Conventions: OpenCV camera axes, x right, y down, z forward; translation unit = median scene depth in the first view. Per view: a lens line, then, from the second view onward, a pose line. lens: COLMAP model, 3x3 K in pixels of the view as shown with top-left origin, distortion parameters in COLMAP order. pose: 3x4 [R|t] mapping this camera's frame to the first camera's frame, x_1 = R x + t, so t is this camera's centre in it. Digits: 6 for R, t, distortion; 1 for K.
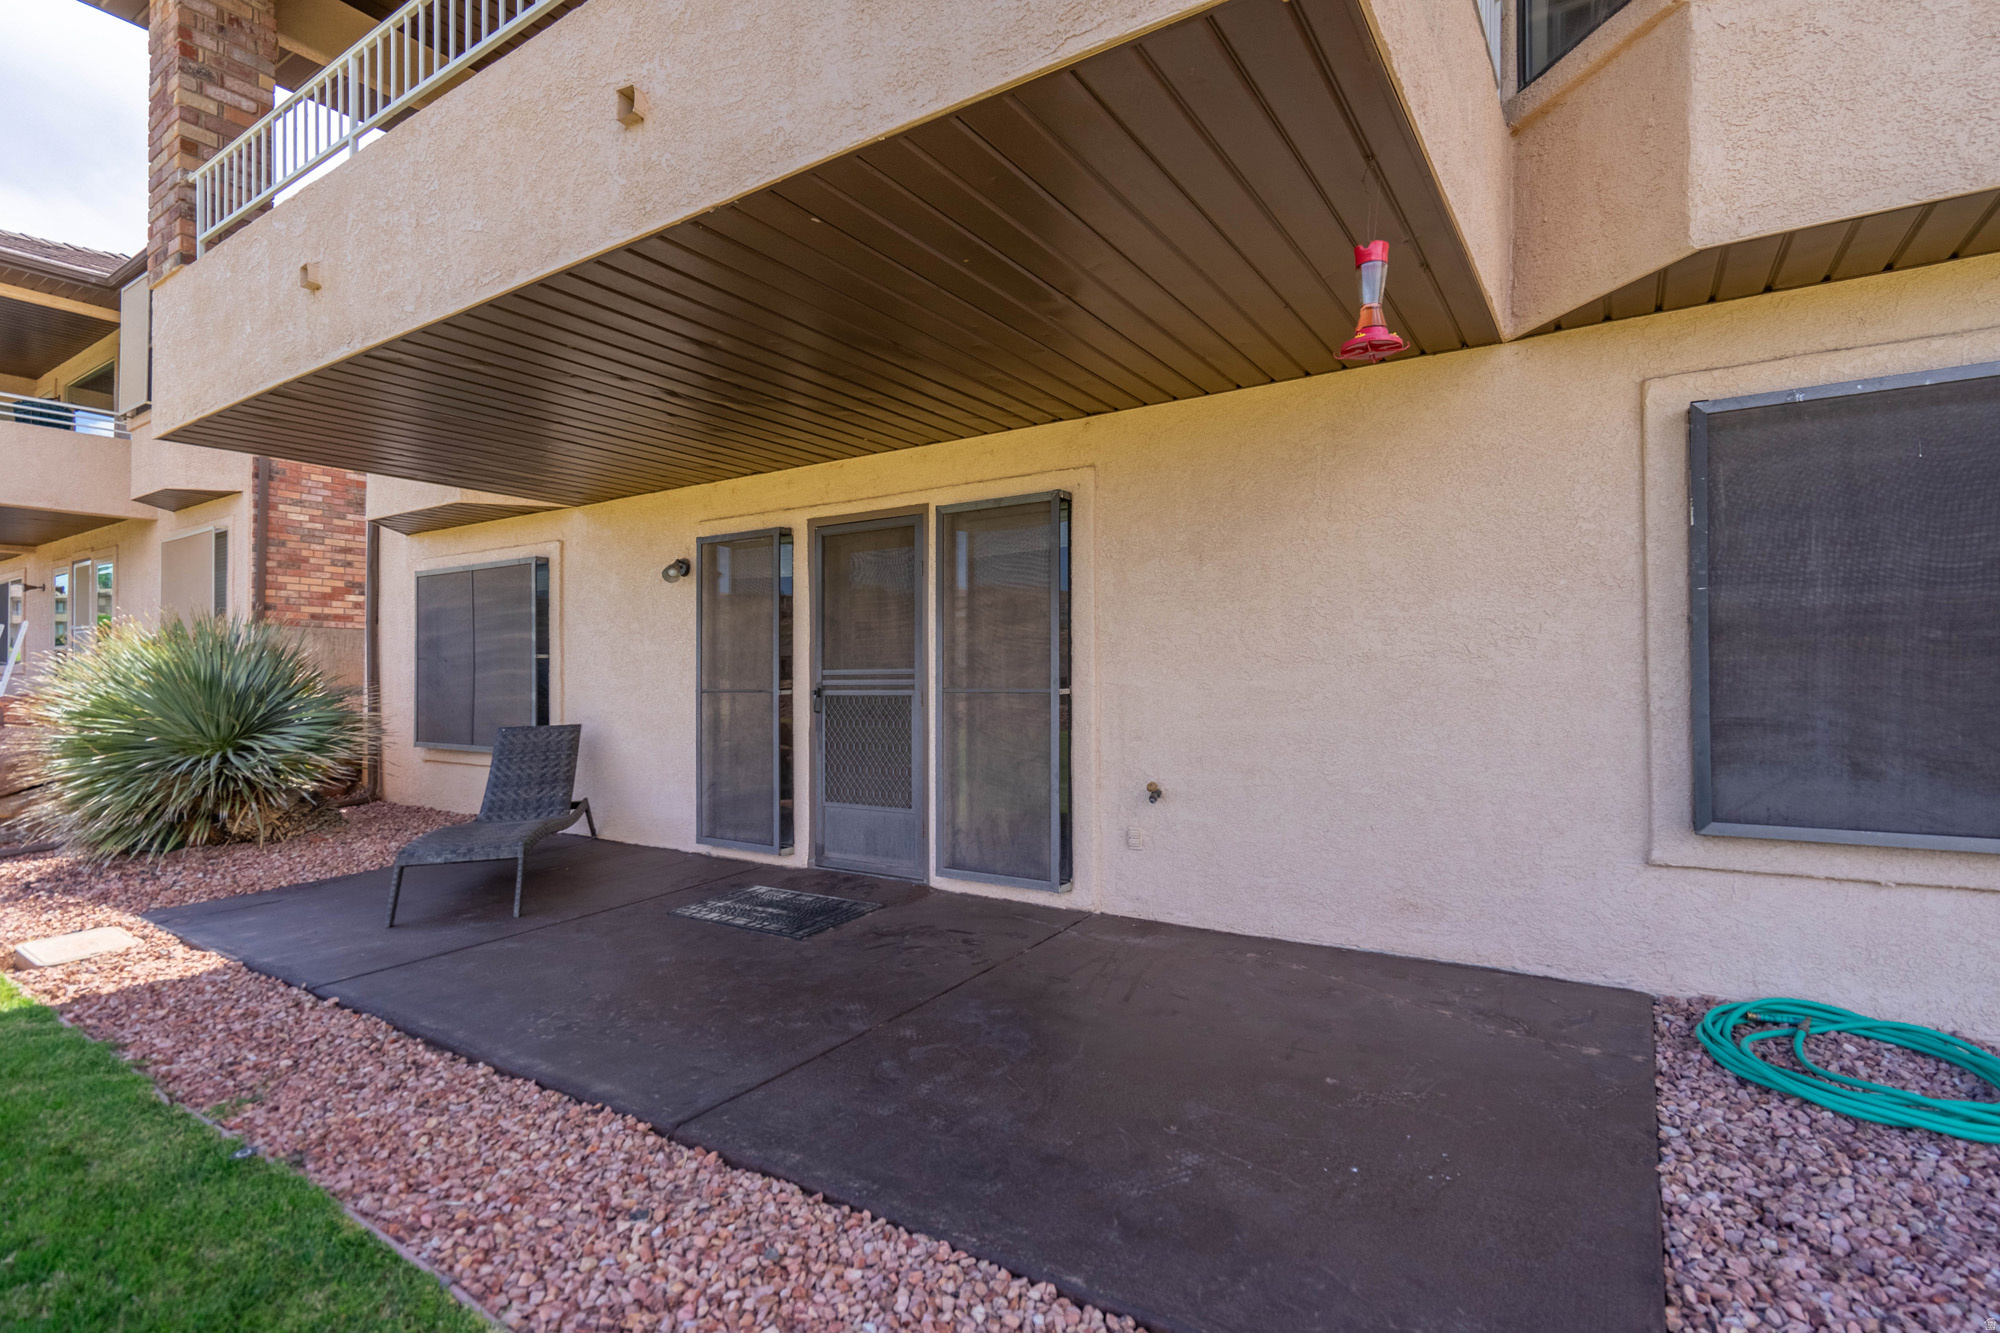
lens RADIAL K [[950.9, 0, 994.9], [0, 950.9, 670.7], [0, 0, 1]] dist [-0.000260, 0.001186]
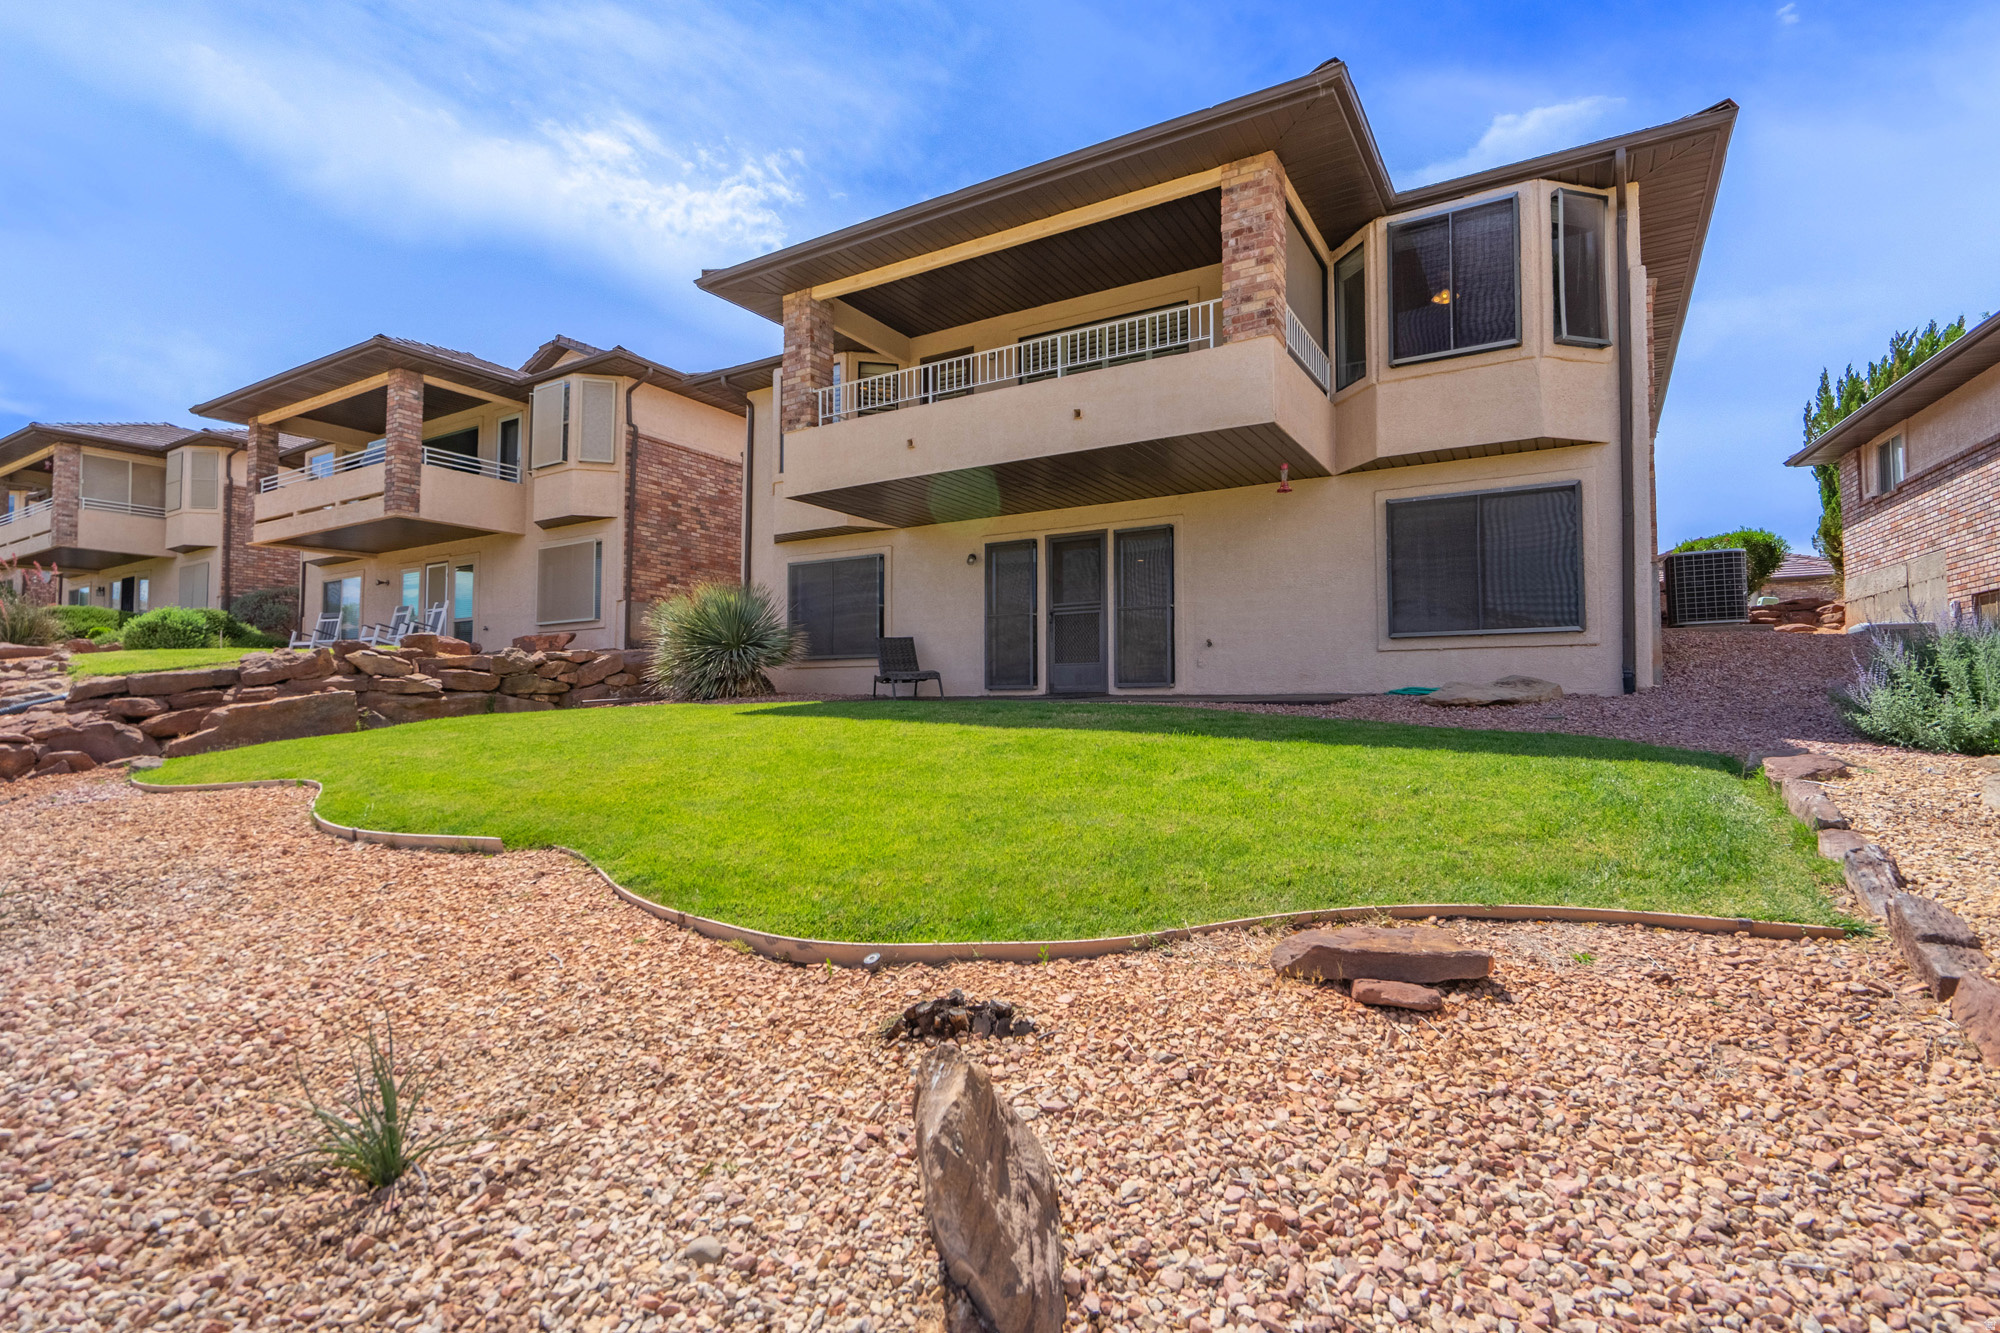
lens RADIAL K [[950.9, 0, 1021.1], [0, 950.9, 662.7], [0, 0, 1]] dist [-0.000260, 0.001186]
pose [[0.998879, 0.004813, 0.047084, -0.377796], [-0.003118, 0.999347, -0.036011, 0.227184], [-0.047227, 0.035824, 0.998242, -1.259109]]
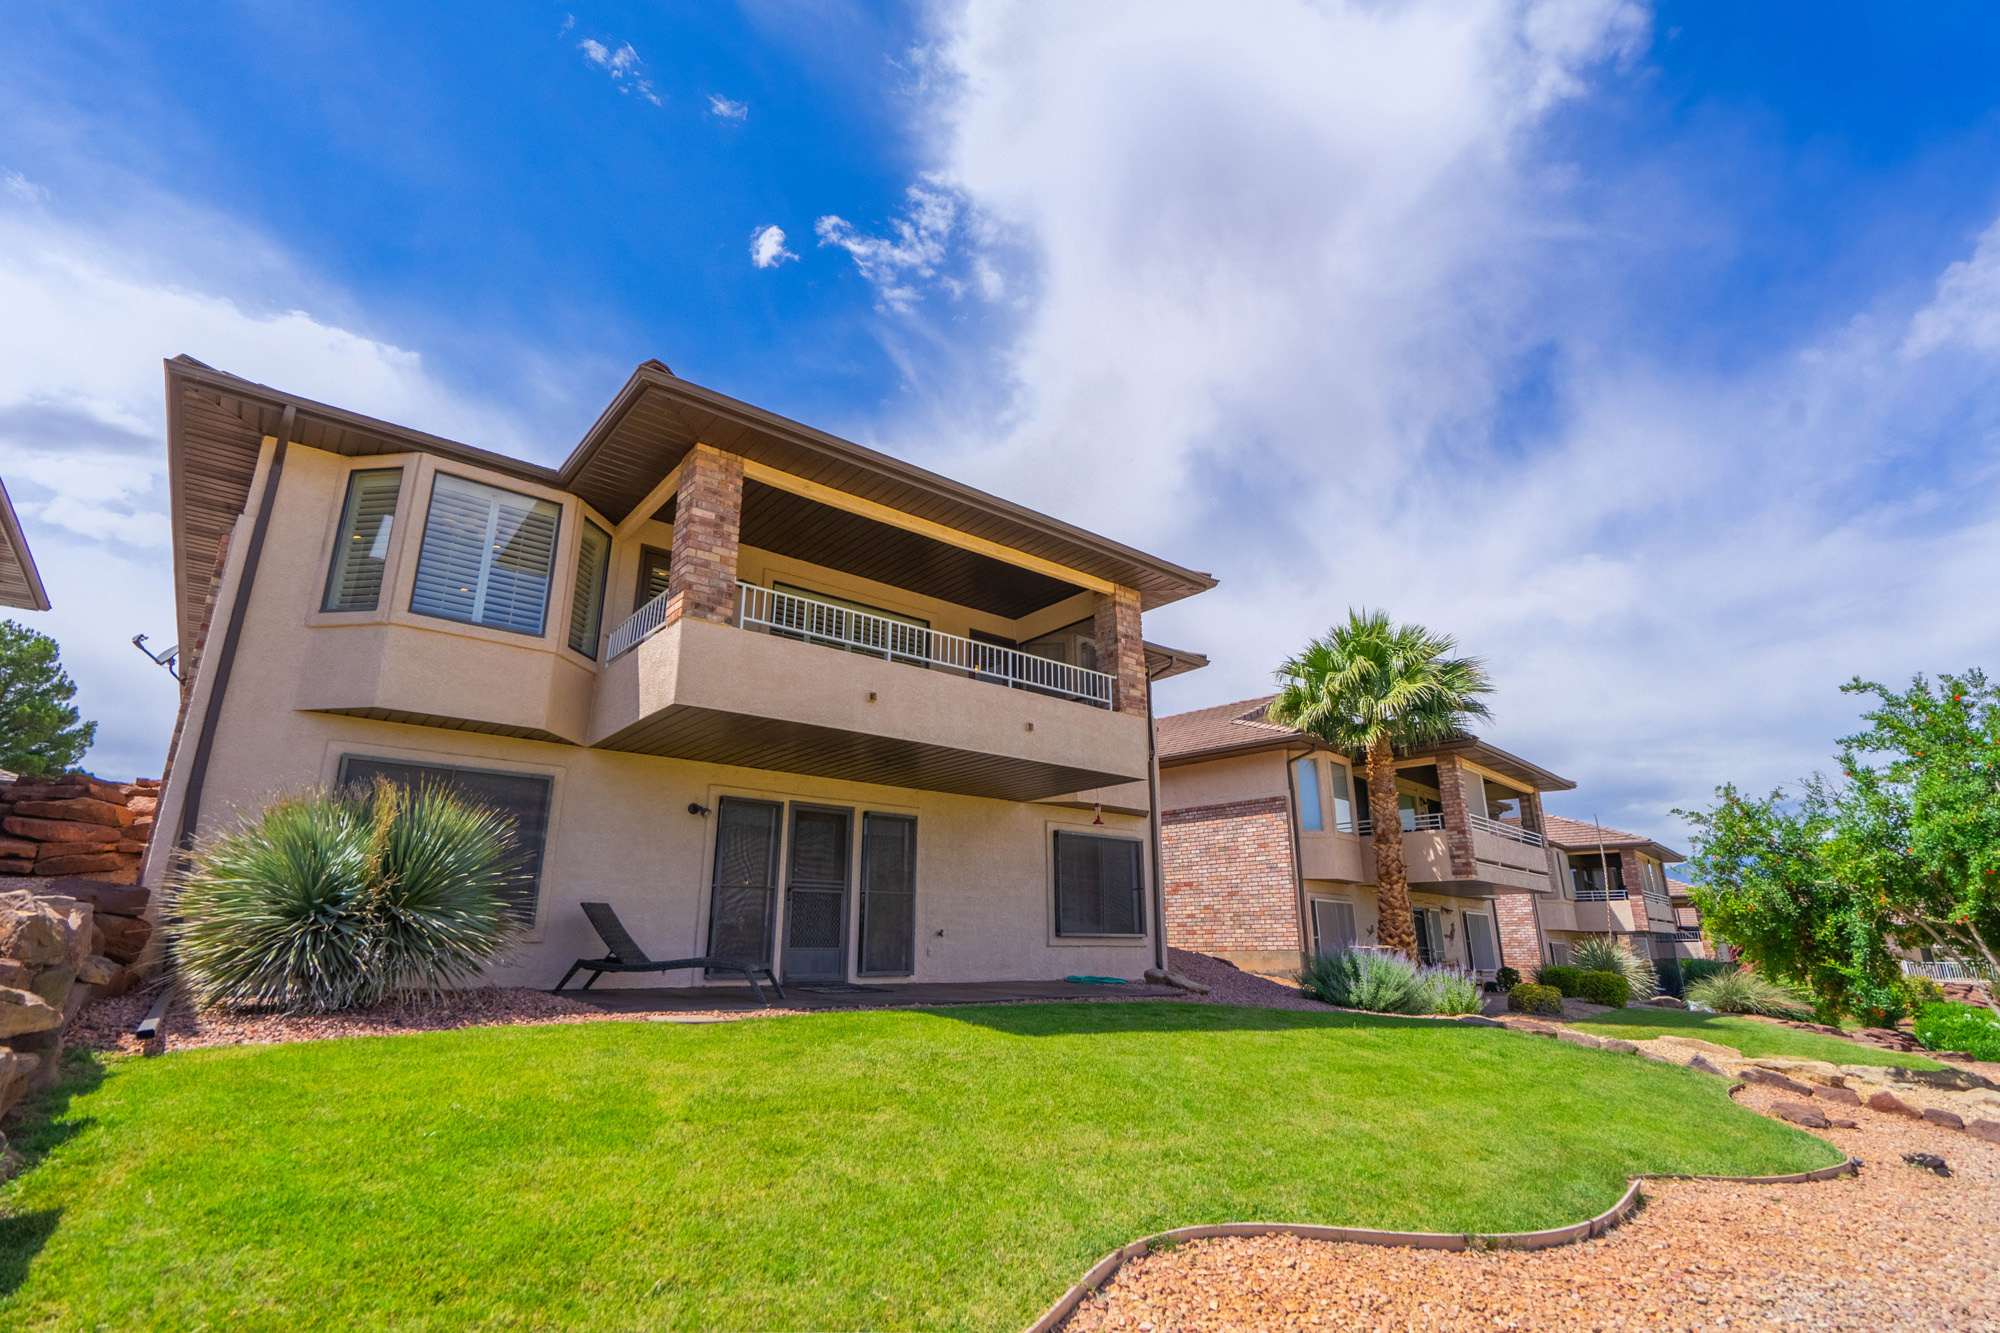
lens RADIAL K [[950.9, 0, 1012.7], [0, 950.9, 665.9], [0, 0, 1]] dist [-0.000260, 0.001186]
pose [[0.293601, 0.286953, 0.911842, -2.088341], [-0.002785, 0.954134, -0.299366, 0.177926], [-0.955924, 0.085355, 0.280934, -0.033503]]
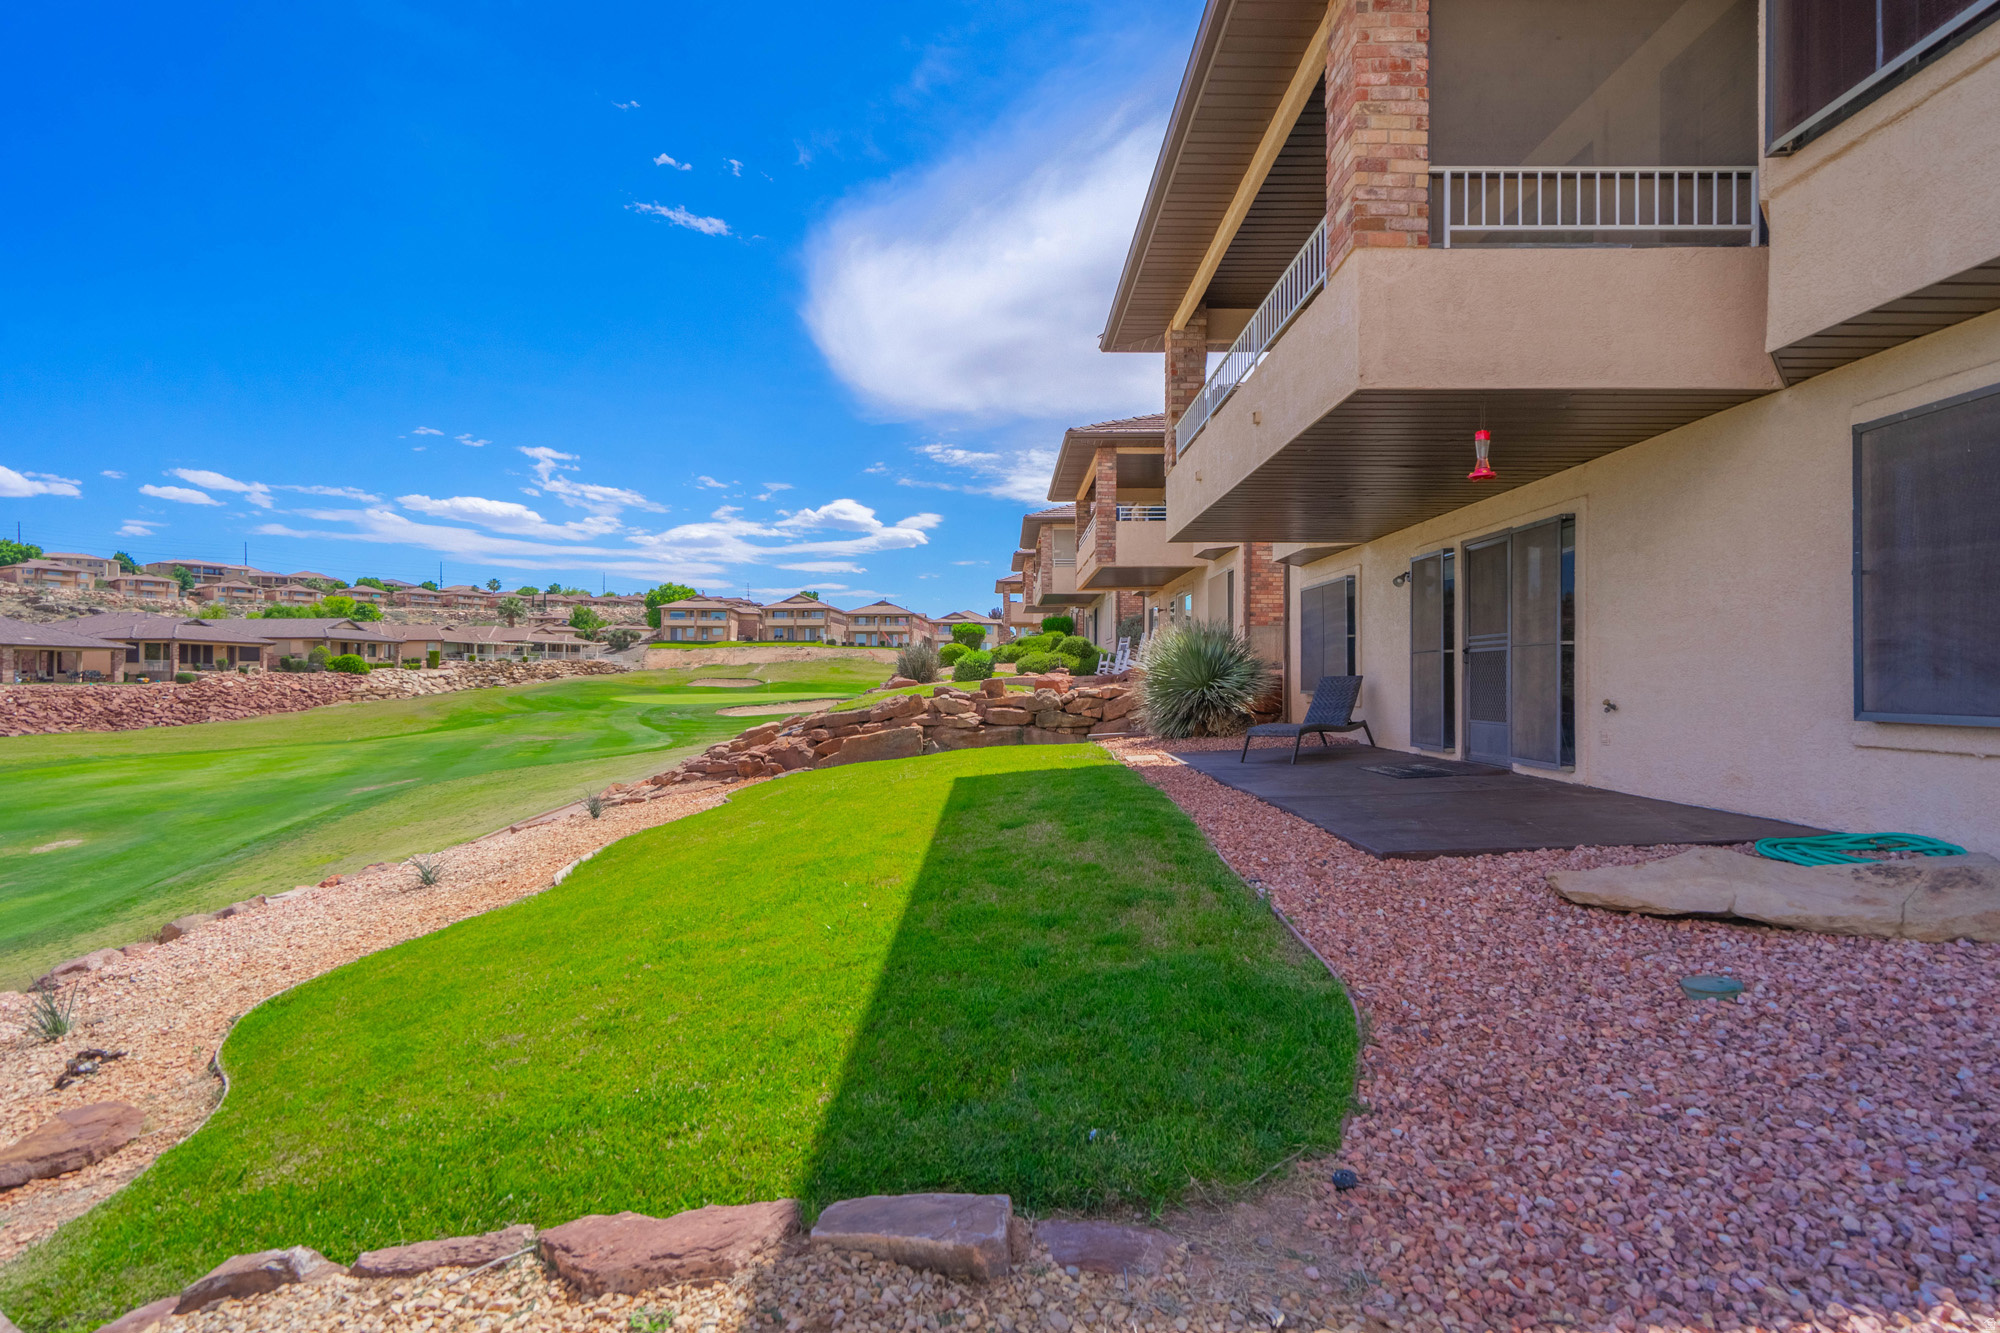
lens RADIAL K [[950.9, 0, 1003.6], [0, 950.9, 675.1], [0, 0, 1]] dist [-0.000260, 0.001186]
pose [[0.553253, 0.004025, -0.833003, 0.752268], [0.002820, 0.999974, 0.006705, 0.053681], [0.833008, -0.006058, 0.553227, -0.551327]]
